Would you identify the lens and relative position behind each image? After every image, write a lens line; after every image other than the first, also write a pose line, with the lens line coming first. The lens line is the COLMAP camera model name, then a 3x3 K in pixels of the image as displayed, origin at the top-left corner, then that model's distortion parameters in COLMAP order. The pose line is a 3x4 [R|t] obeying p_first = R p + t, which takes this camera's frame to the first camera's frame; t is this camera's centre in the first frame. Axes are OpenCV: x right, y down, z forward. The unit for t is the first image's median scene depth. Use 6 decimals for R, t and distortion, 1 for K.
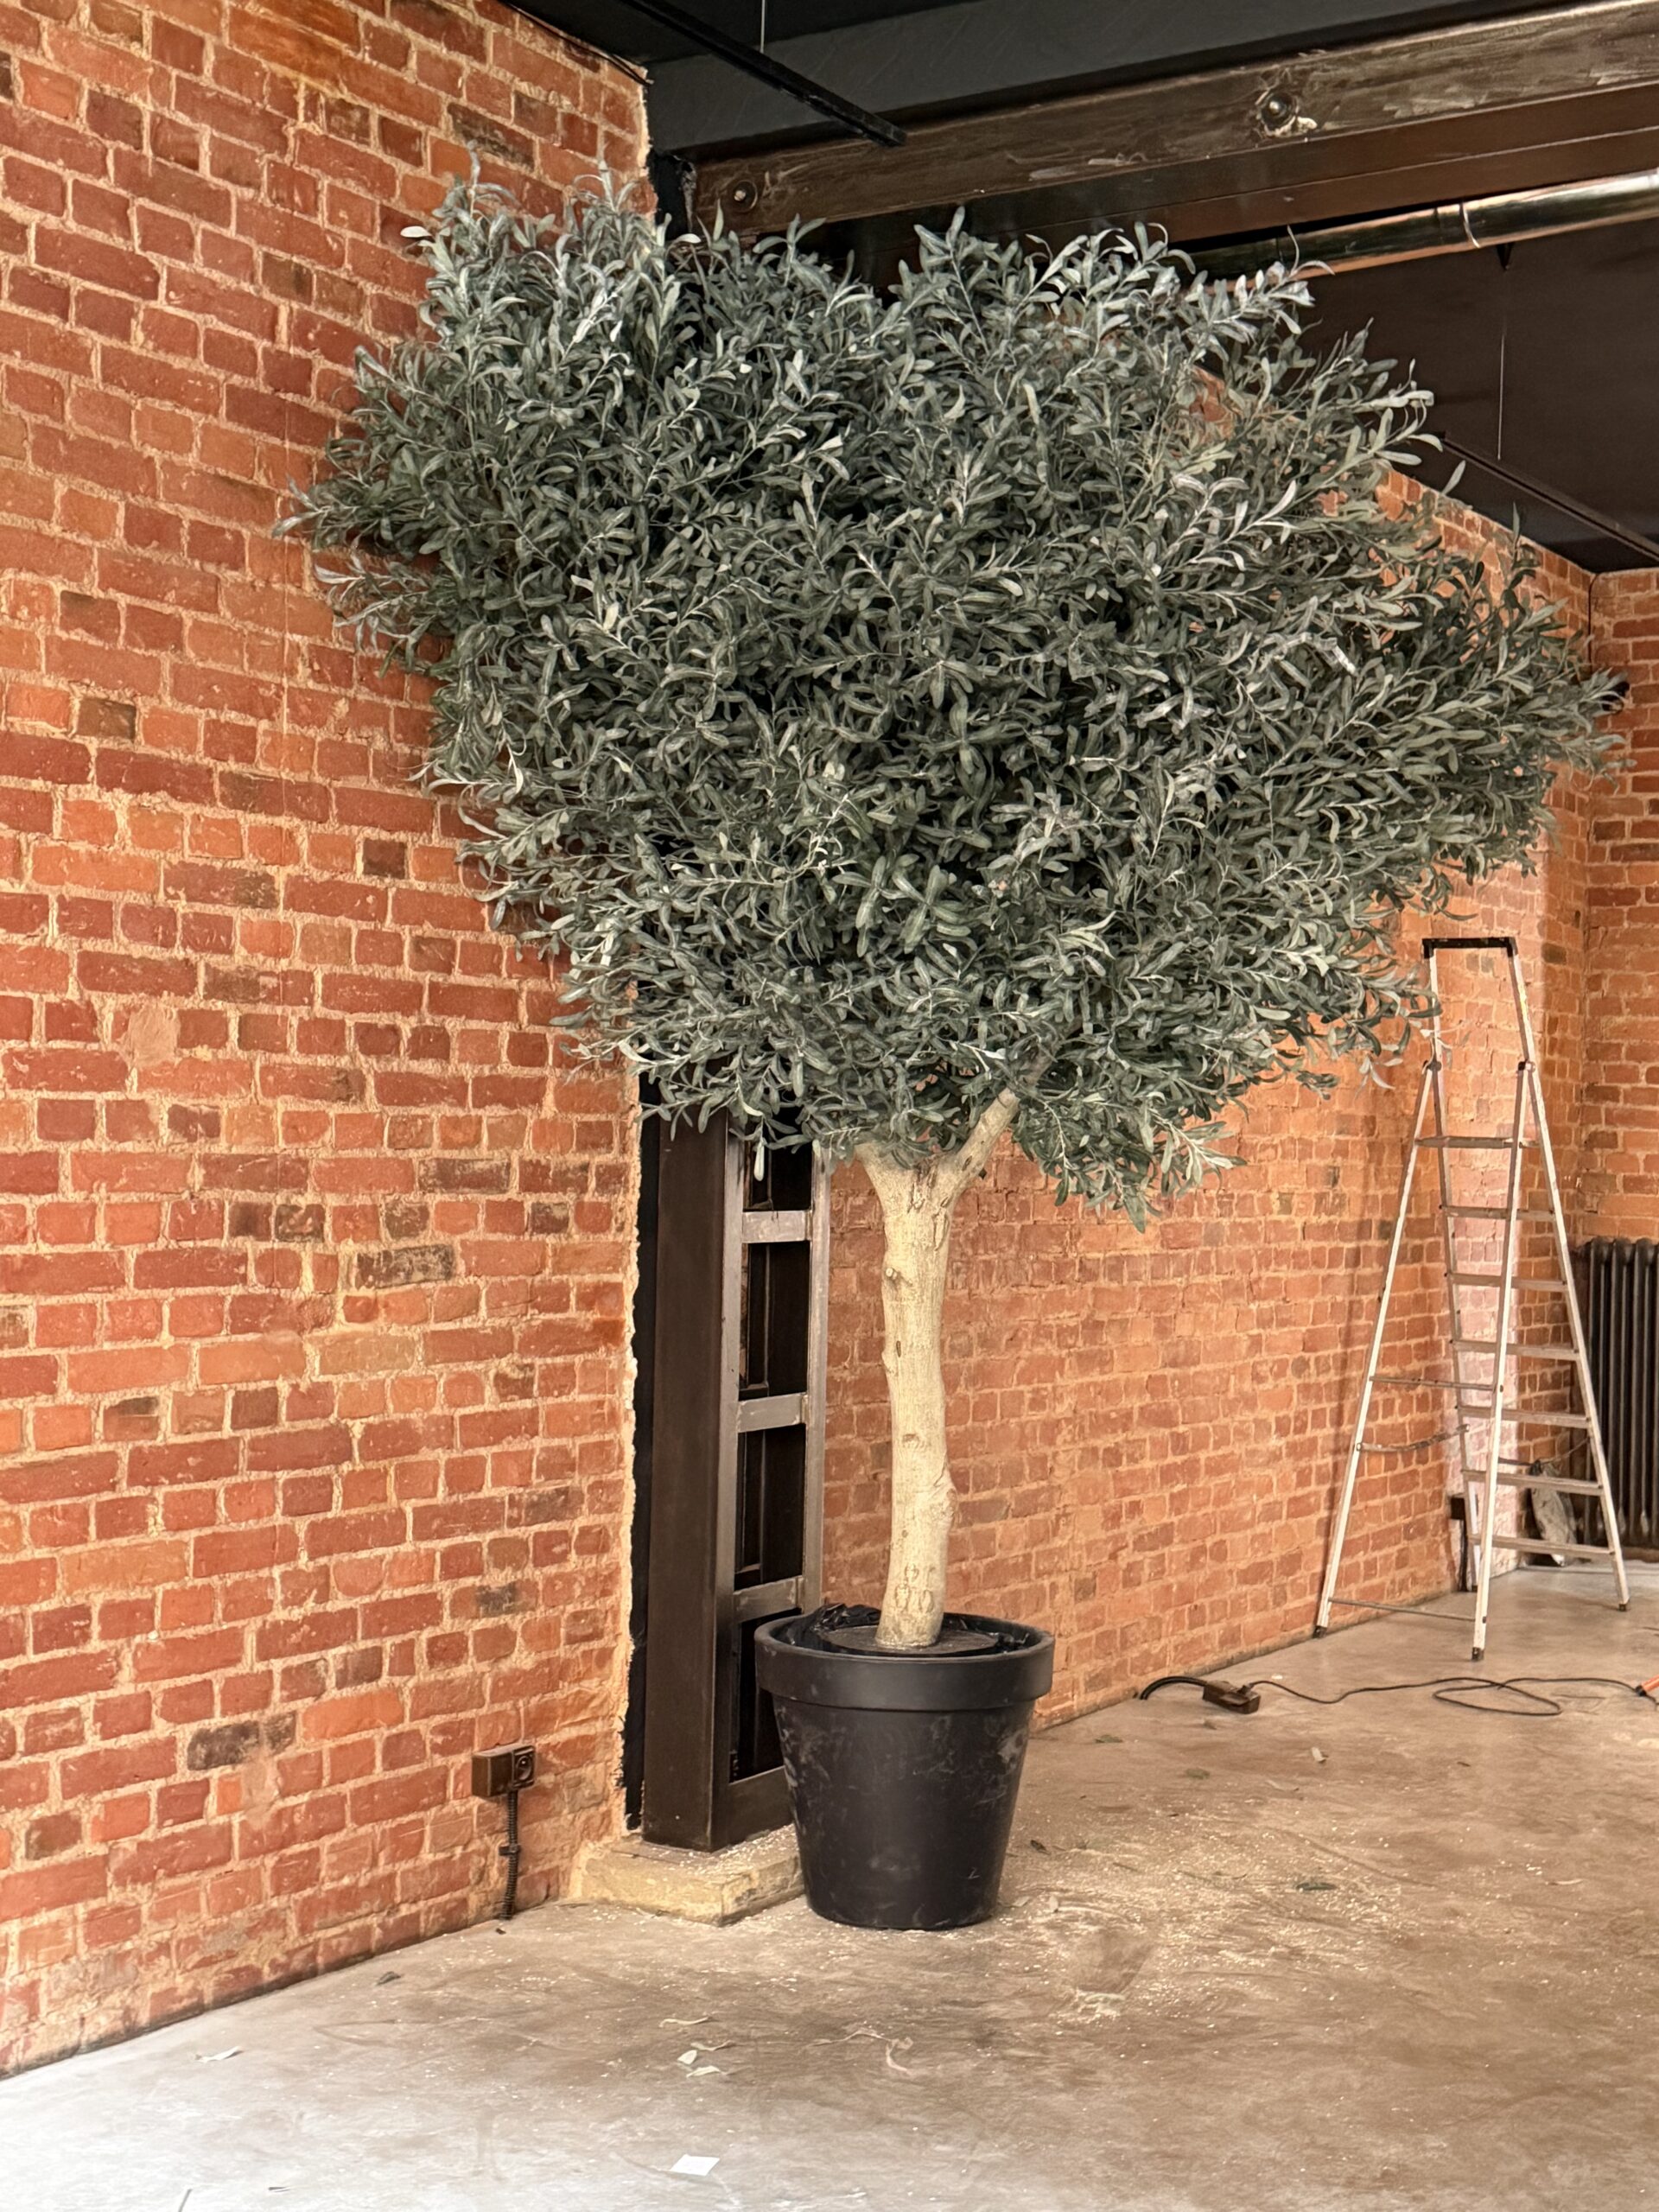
lens RADIAL K [[2921.6, 0, 809.7], [0, 2921.6, 1119.7], [0, 0, 1]] dist [0.183275, -0.358440]
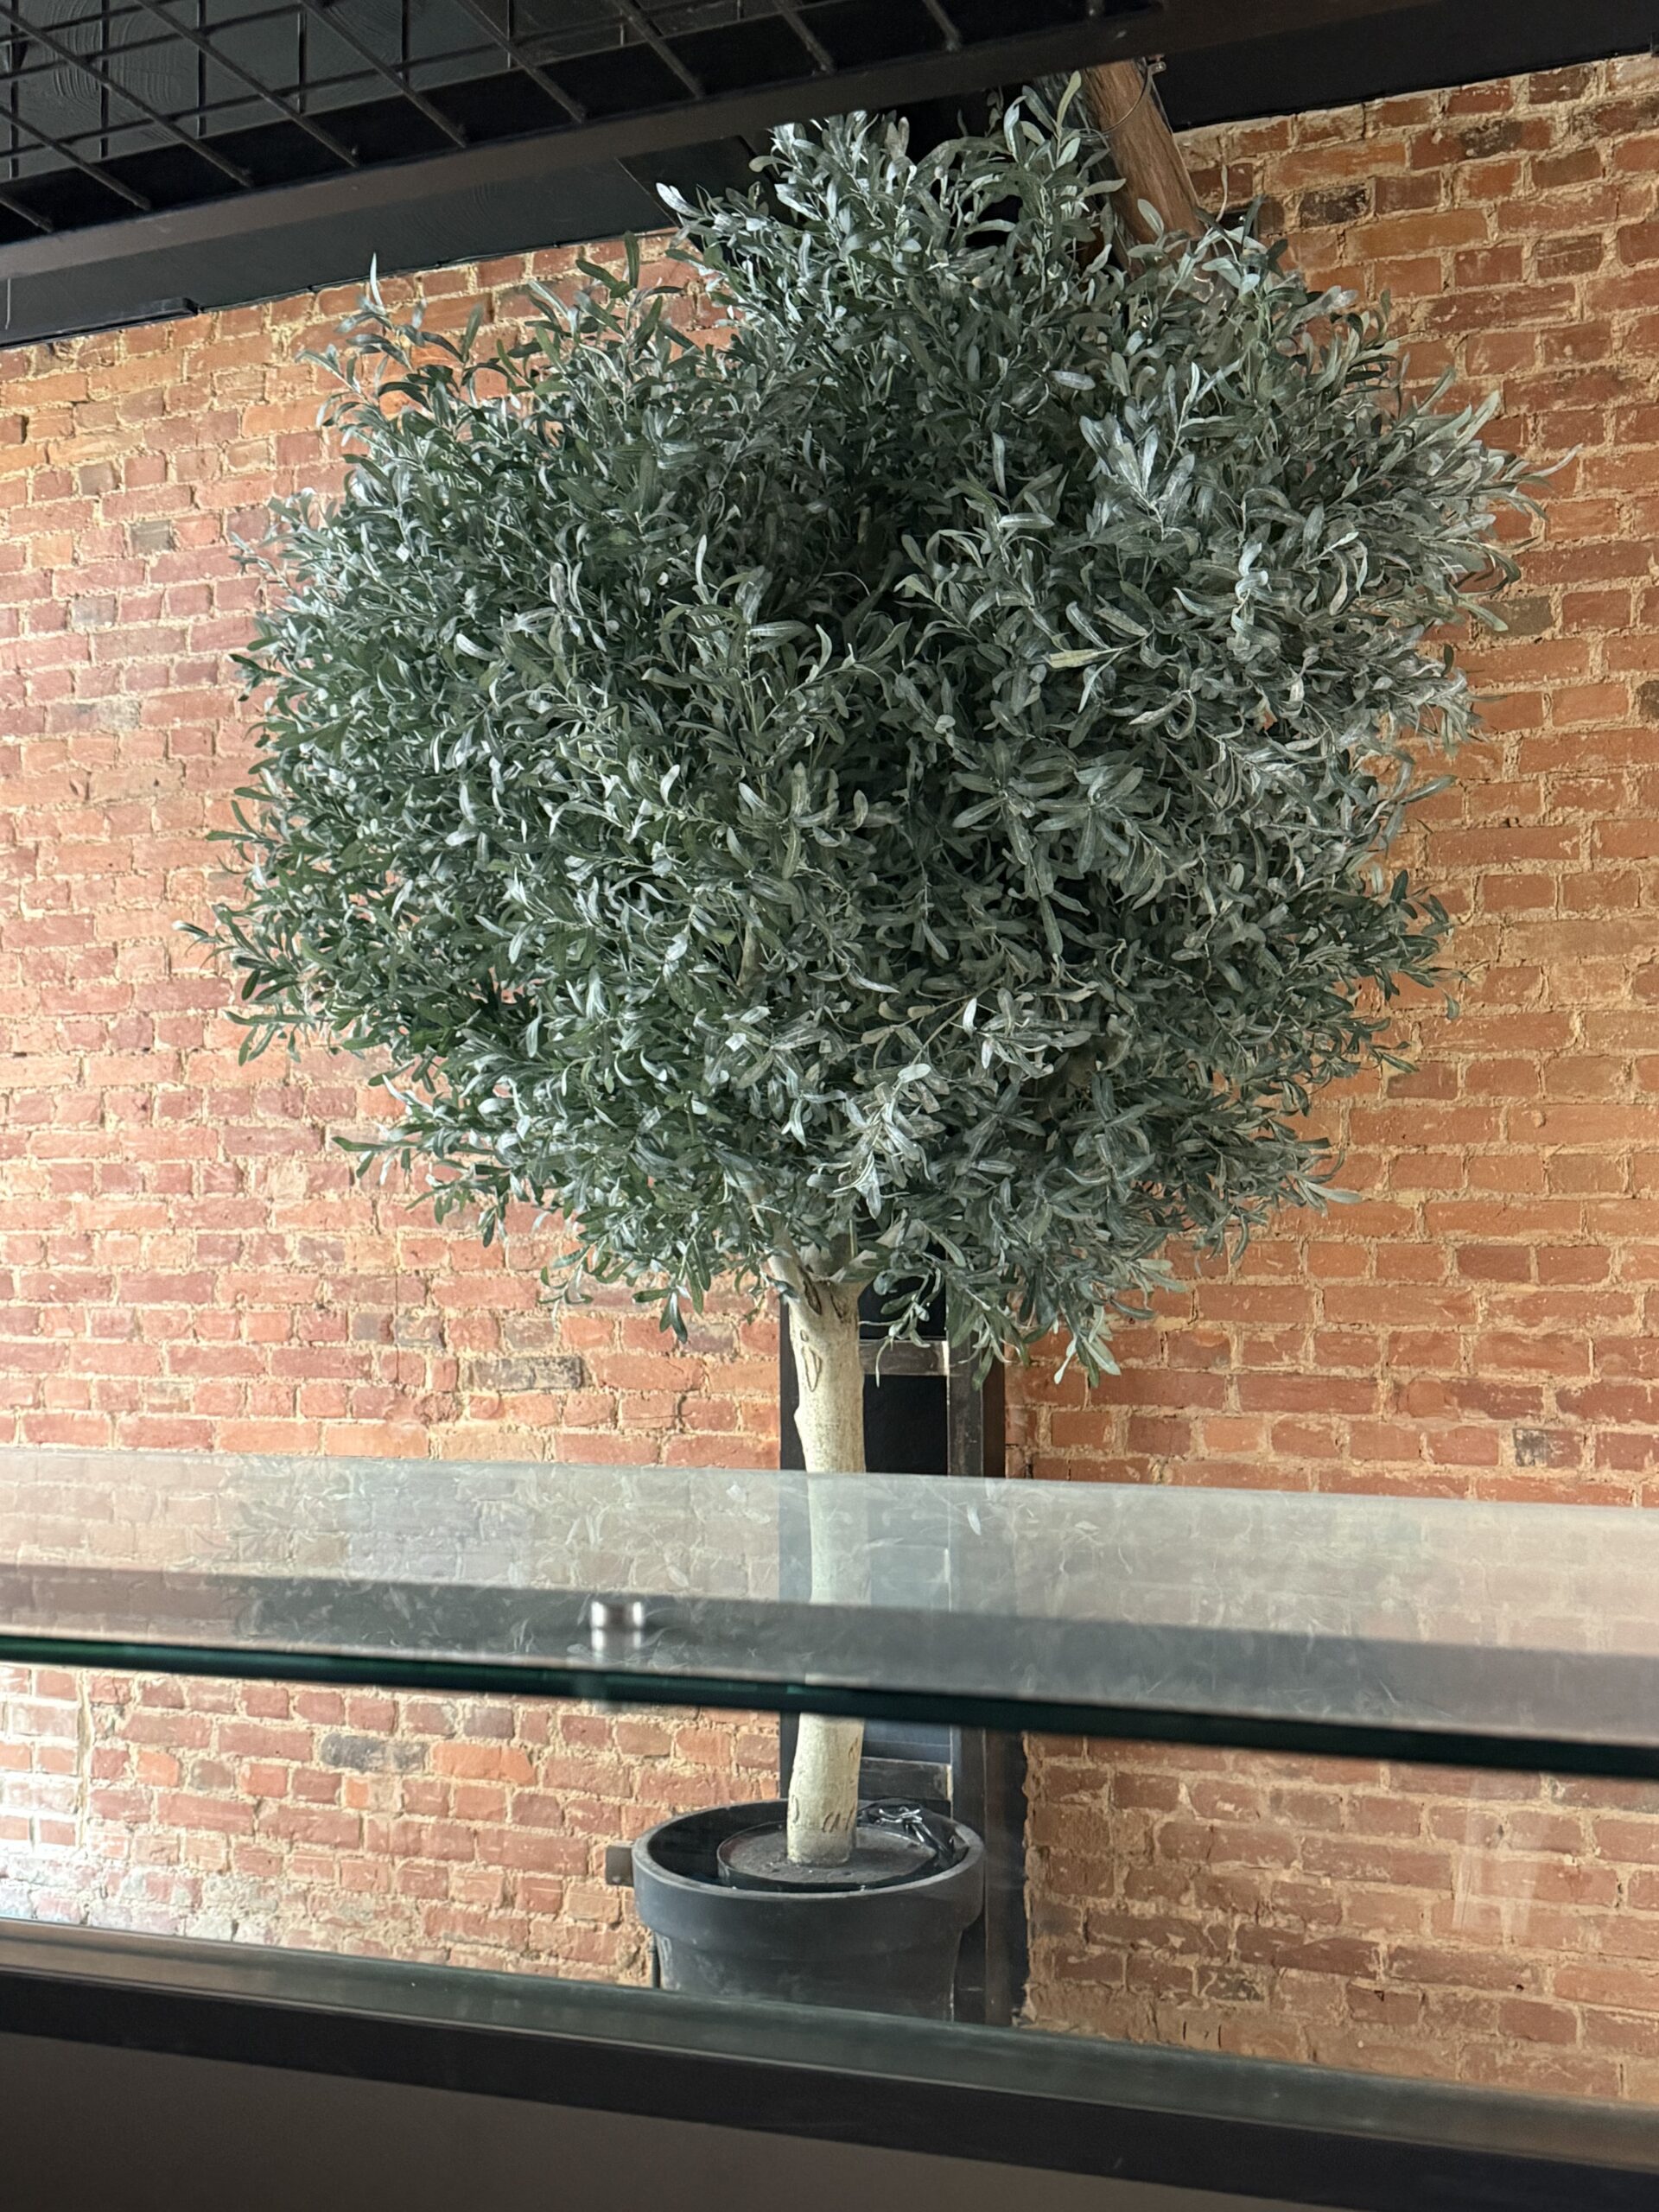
lens RADIAL K [[2167.5, 0, 835.0], [0, 2167.5, 1103.5], [0, 0, 1]] dist [0.139118, -0.247256]
pose [[0.228984, -0.071406, -0.970808, 0.729138], [0.008573, 0.997415, -0.071341, 0.006823], [0.973392, 0.008013, 0.229004, 0.935782]]
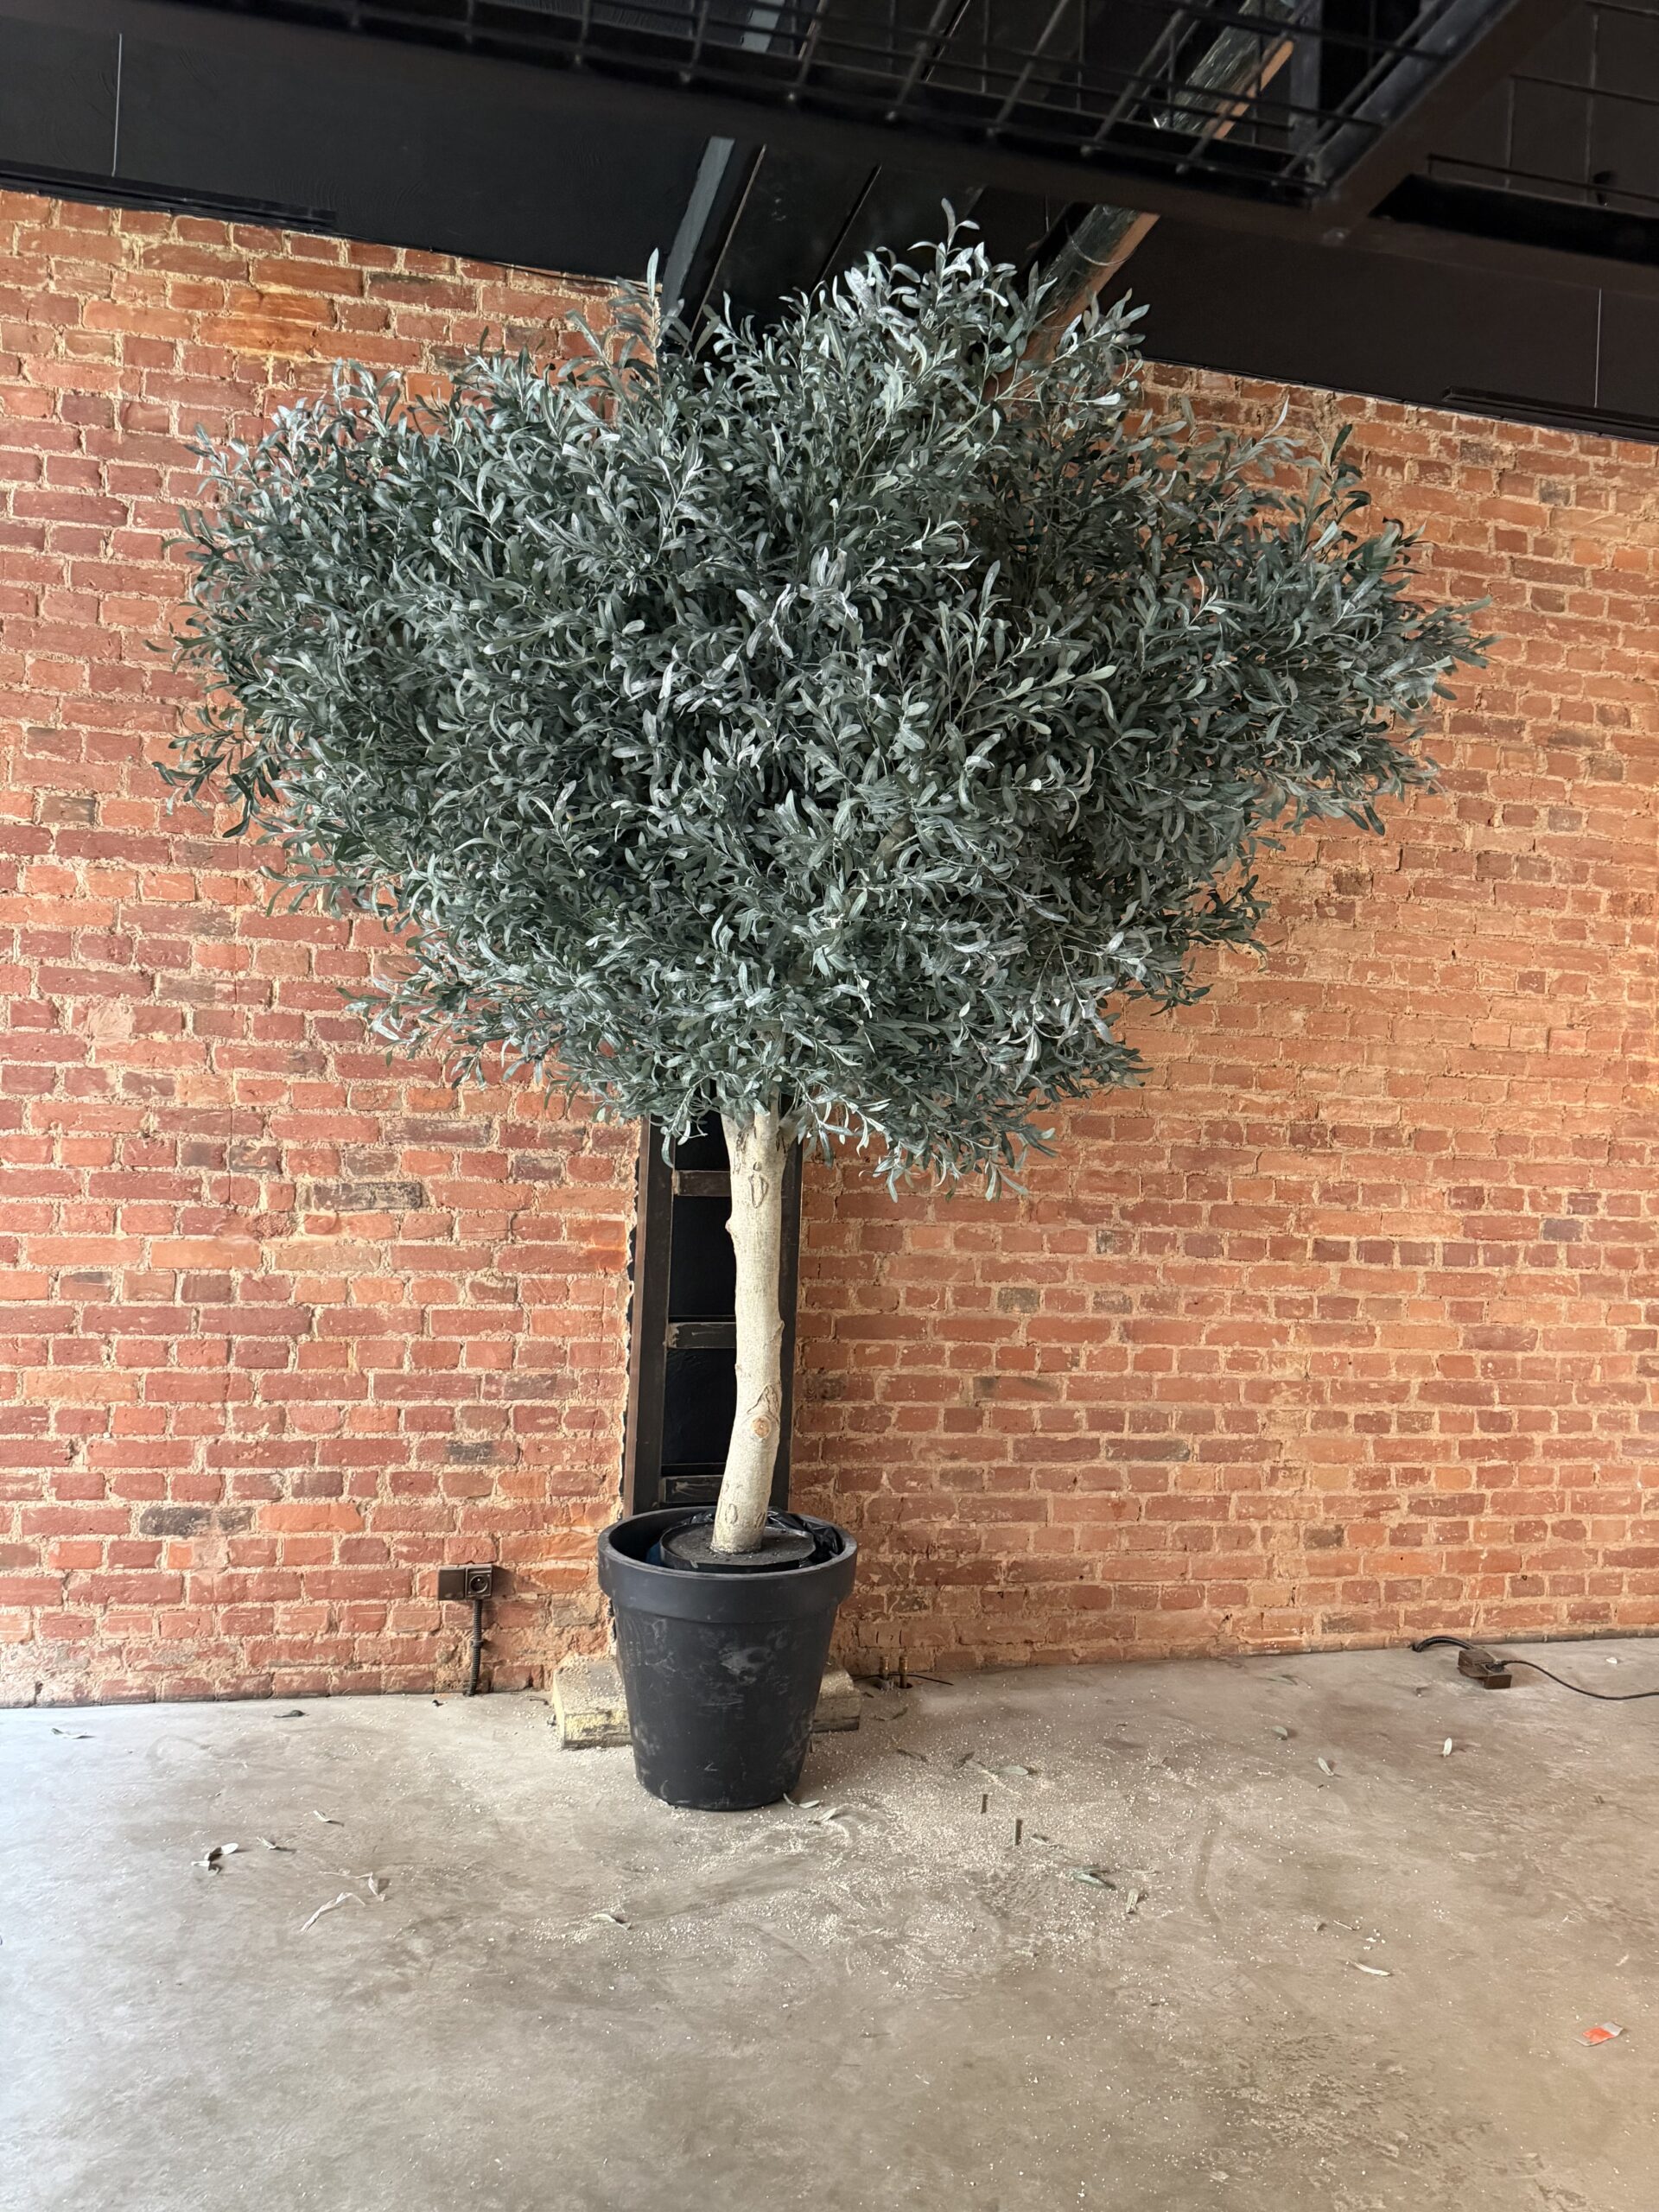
lens RADIAL K [[1543.6, 0, 828.6], [0, 1543.6, 1110.9], [0, 0, 1]] dist [0.127742, -0.222481]
pose [[0.722249, 0.007433, -0.691593, 0.527271], [-0.022974, 0.999648, -0.013248, 0.015180], [0.691251, 0.025457, 0.722166, 0.632589]]
